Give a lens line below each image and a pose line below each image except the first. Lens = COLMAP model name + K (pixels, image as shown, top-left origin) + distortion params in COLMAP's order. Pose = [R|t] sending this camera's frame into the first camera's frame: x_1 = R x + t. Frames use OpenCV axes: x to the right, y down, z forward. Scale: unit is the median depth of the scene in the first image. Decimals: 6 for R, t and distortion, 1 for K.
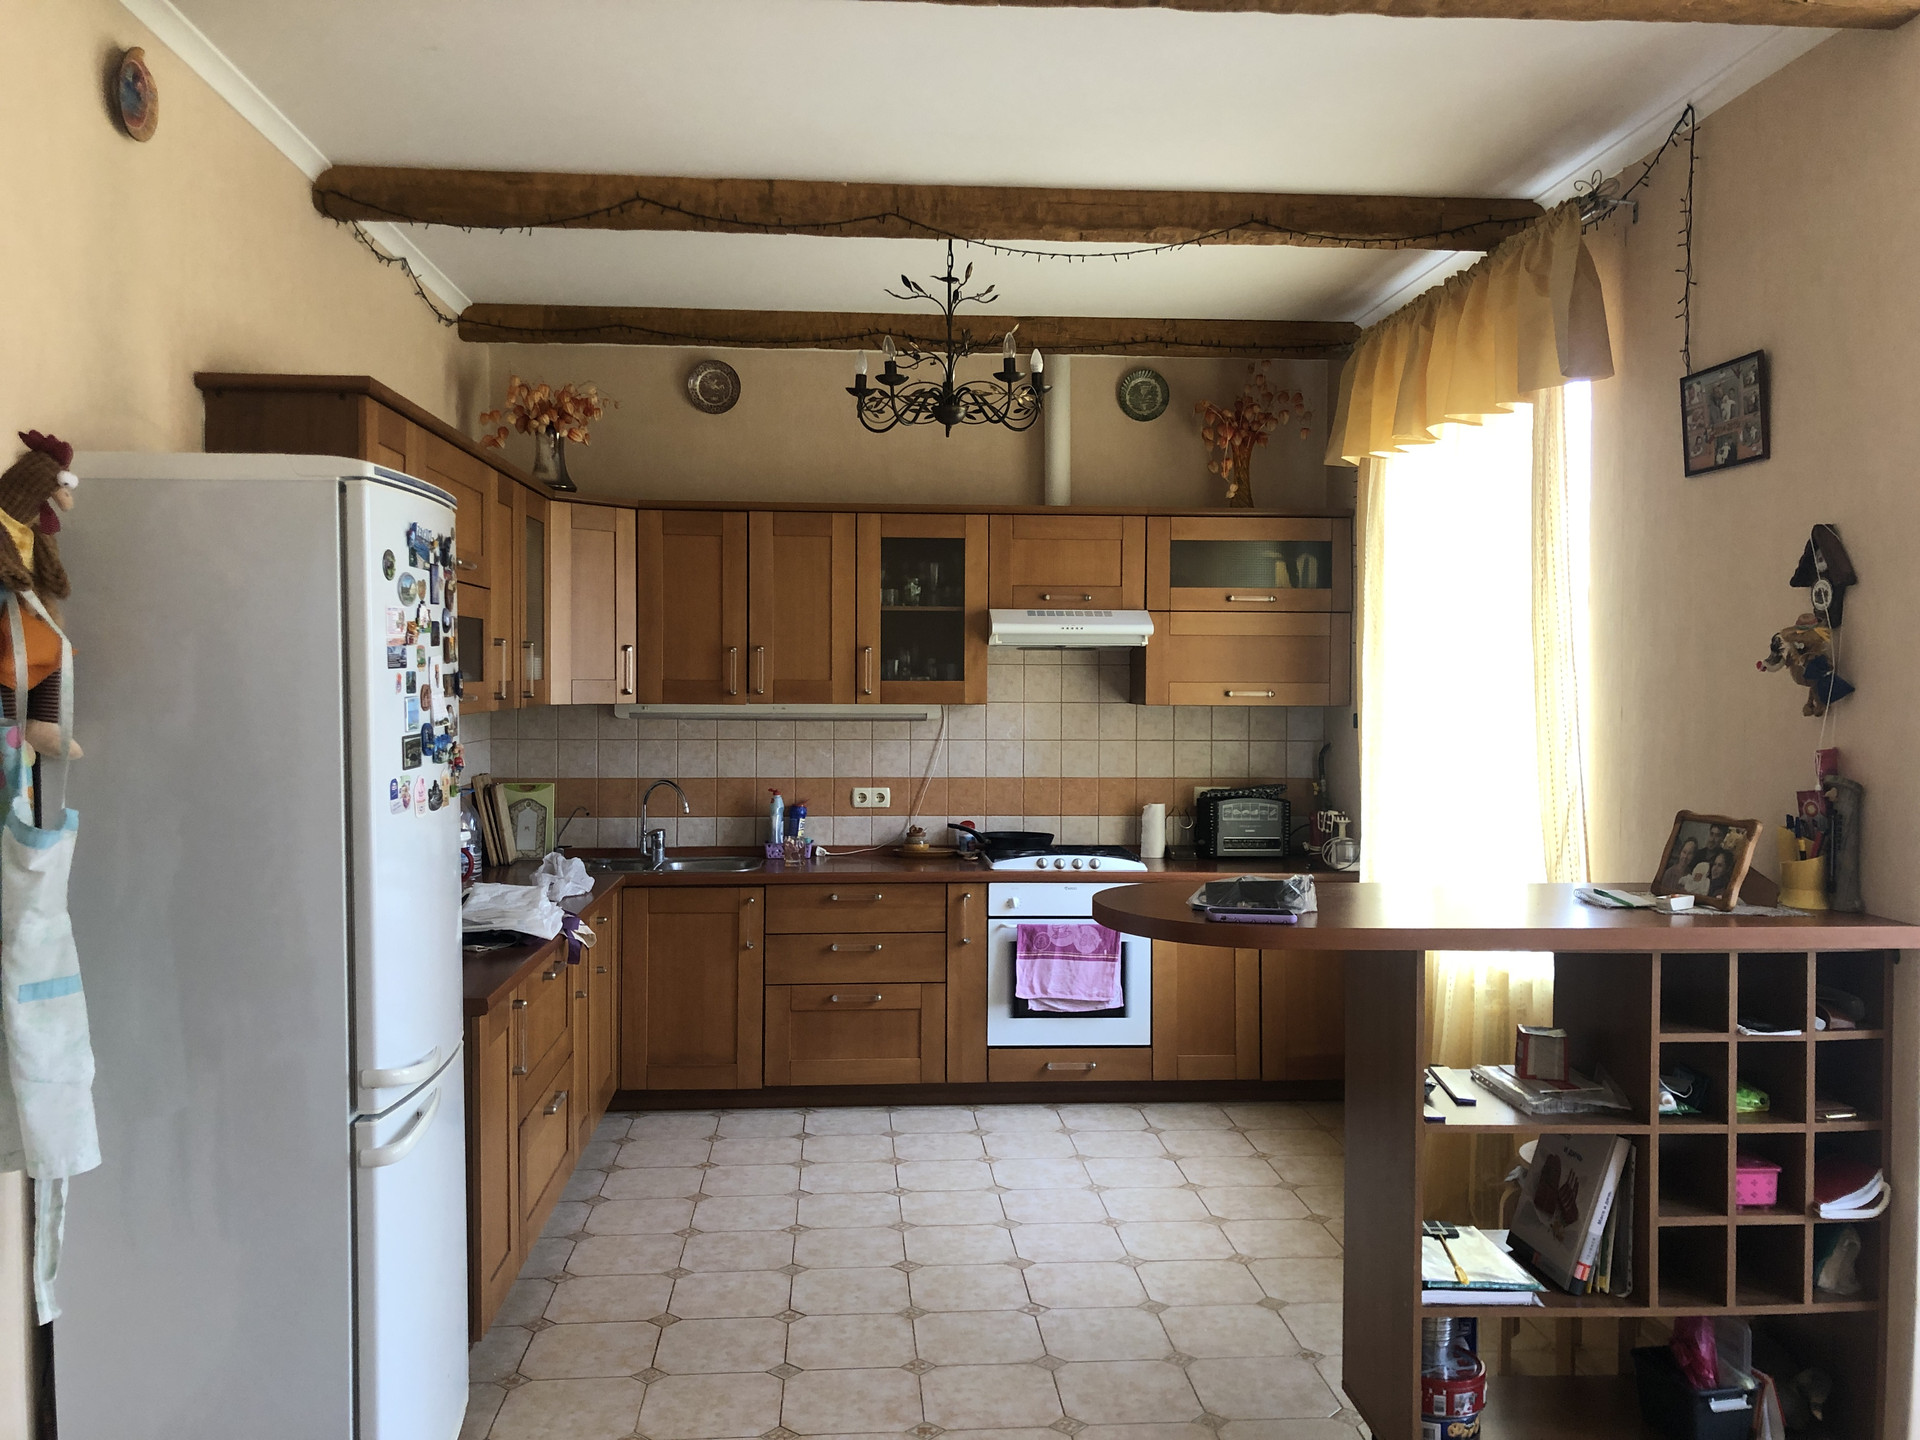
lens RADIAL K [[1591.1, 0, 964.0], [0, 1591.1, 679.7], [0, 0, 1]] dist [0.050889, -0.043528]
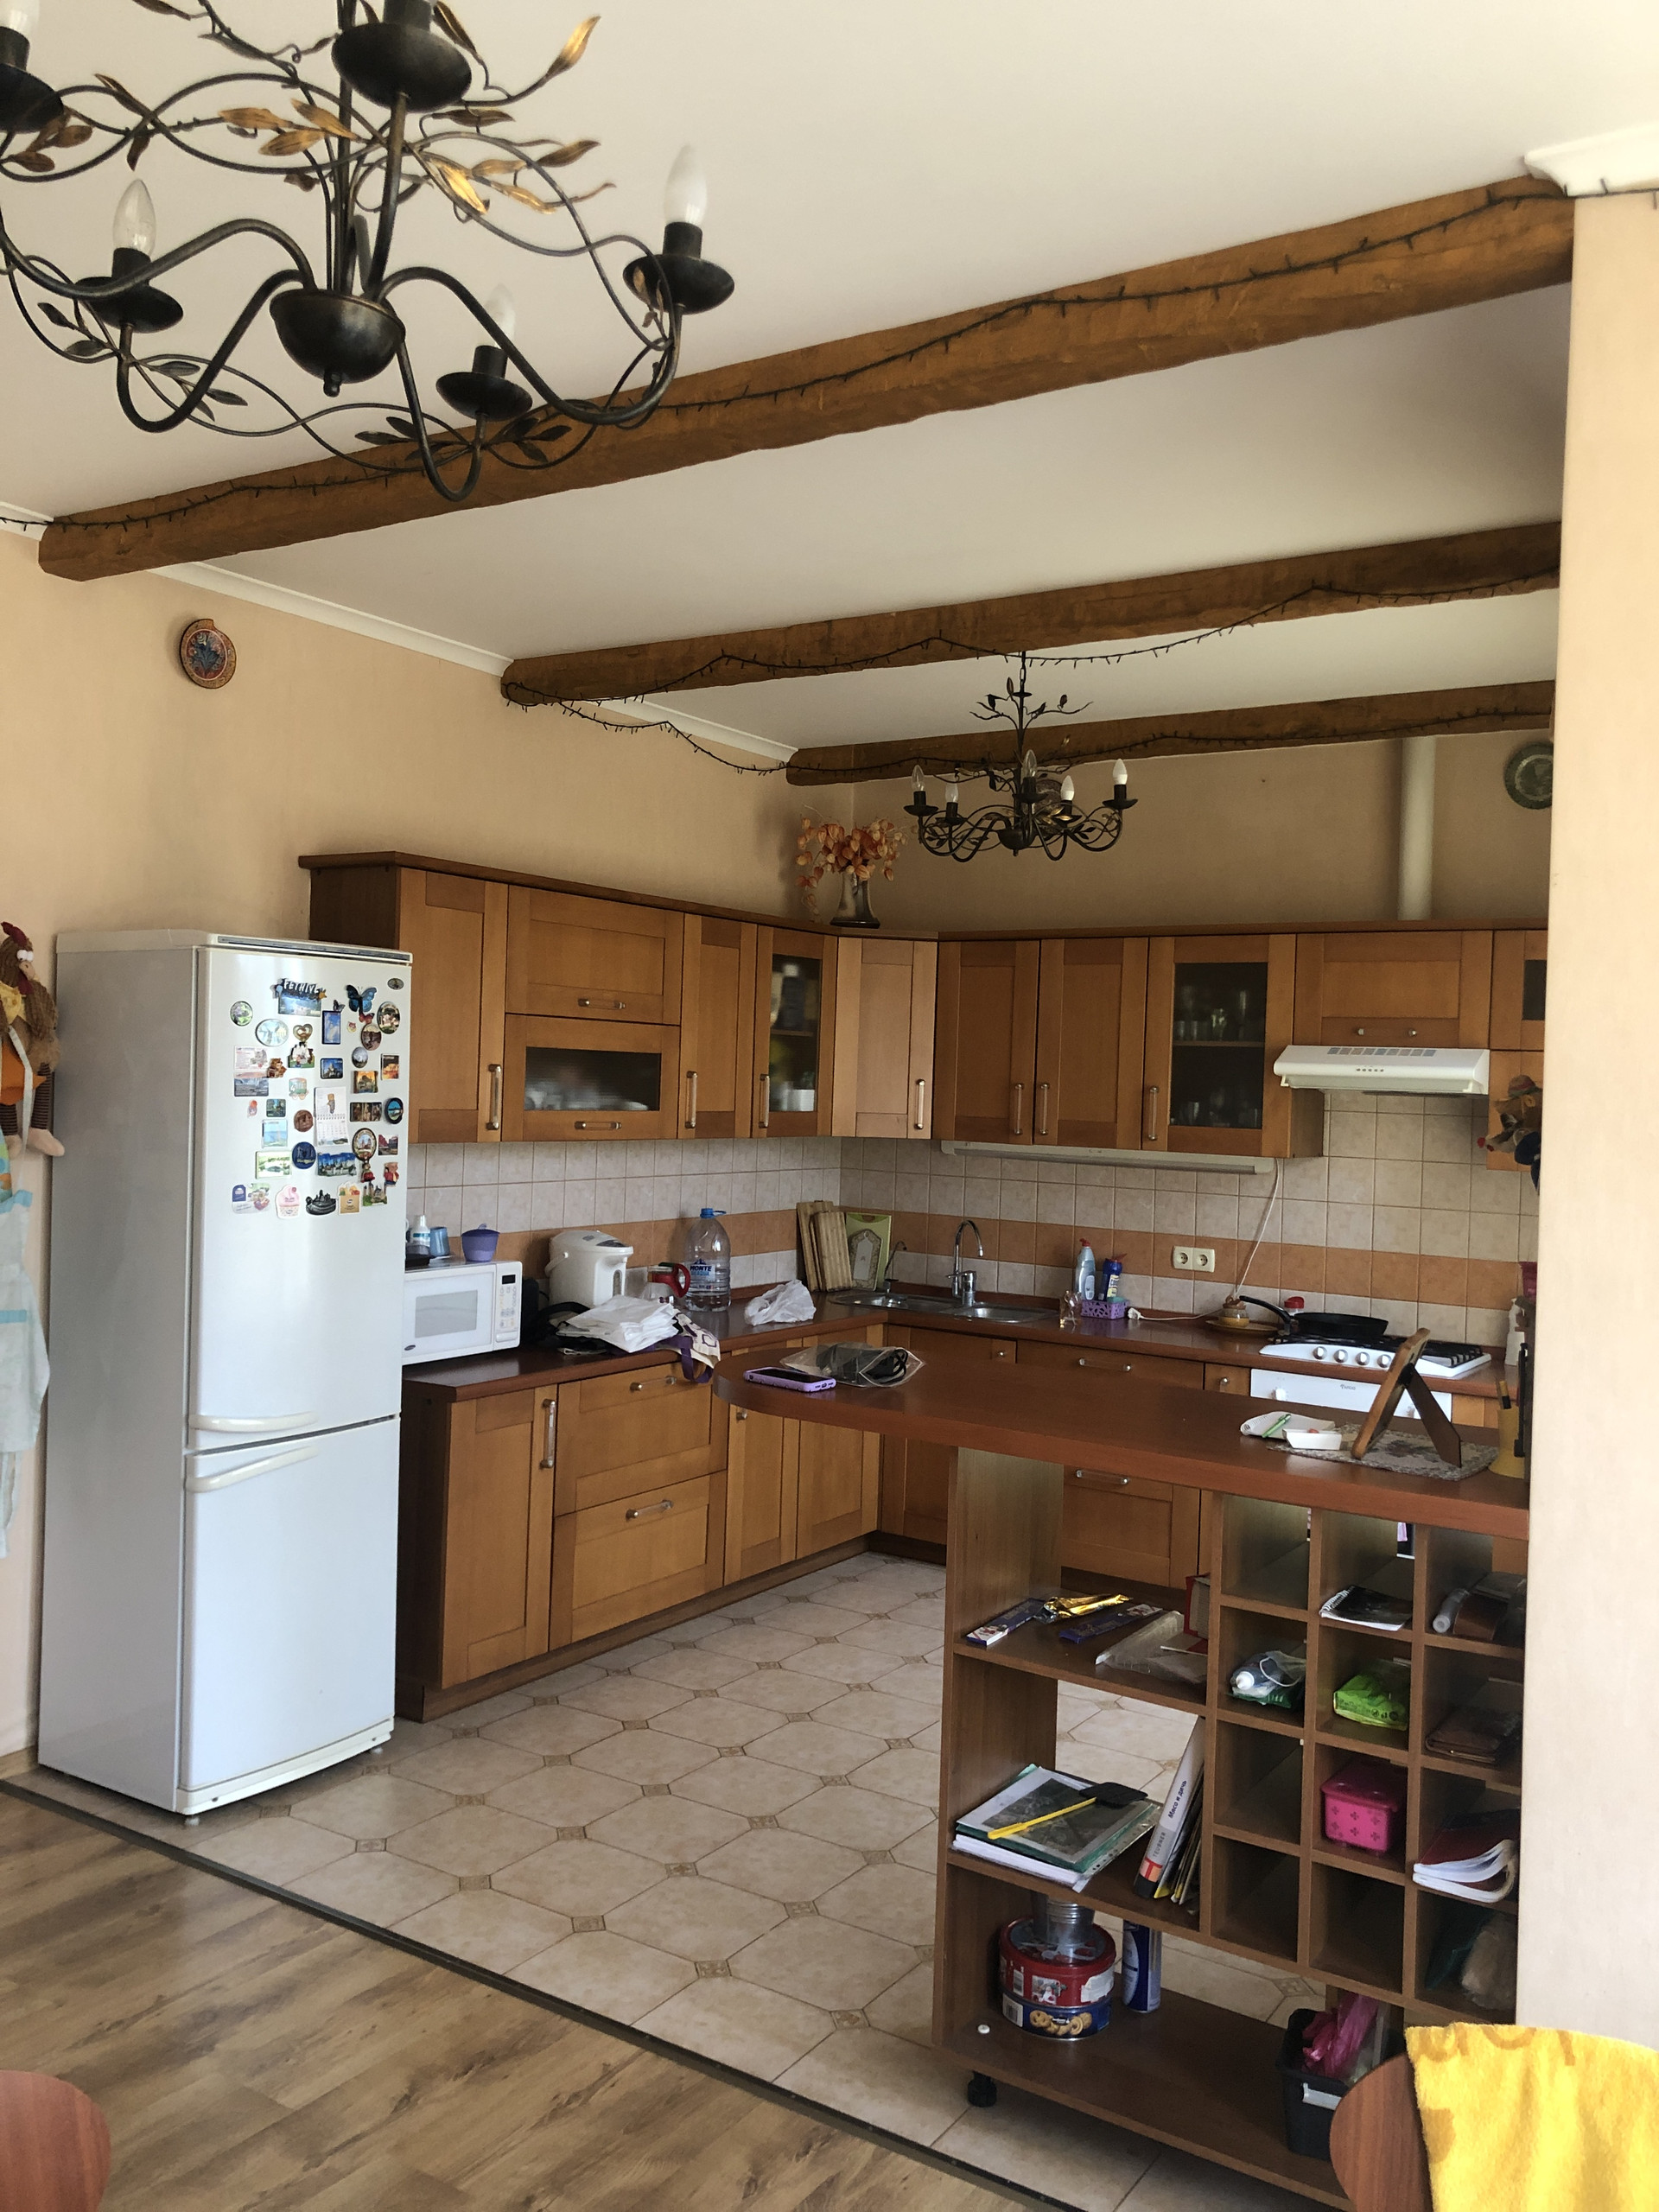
lens RADIAL K [[1833.0, 0, 790.3], [0, 1833.0, 1046.1], [0, 0, 1]] dist [0.050889, -0.043528]
pose [[0.785042, 0.011000, -0.619345, 0.517489], [-0.032963, 0.999168, -0.024035, -0.015034], [0.618565, 0.039284, 0.784751, 0.079681]]
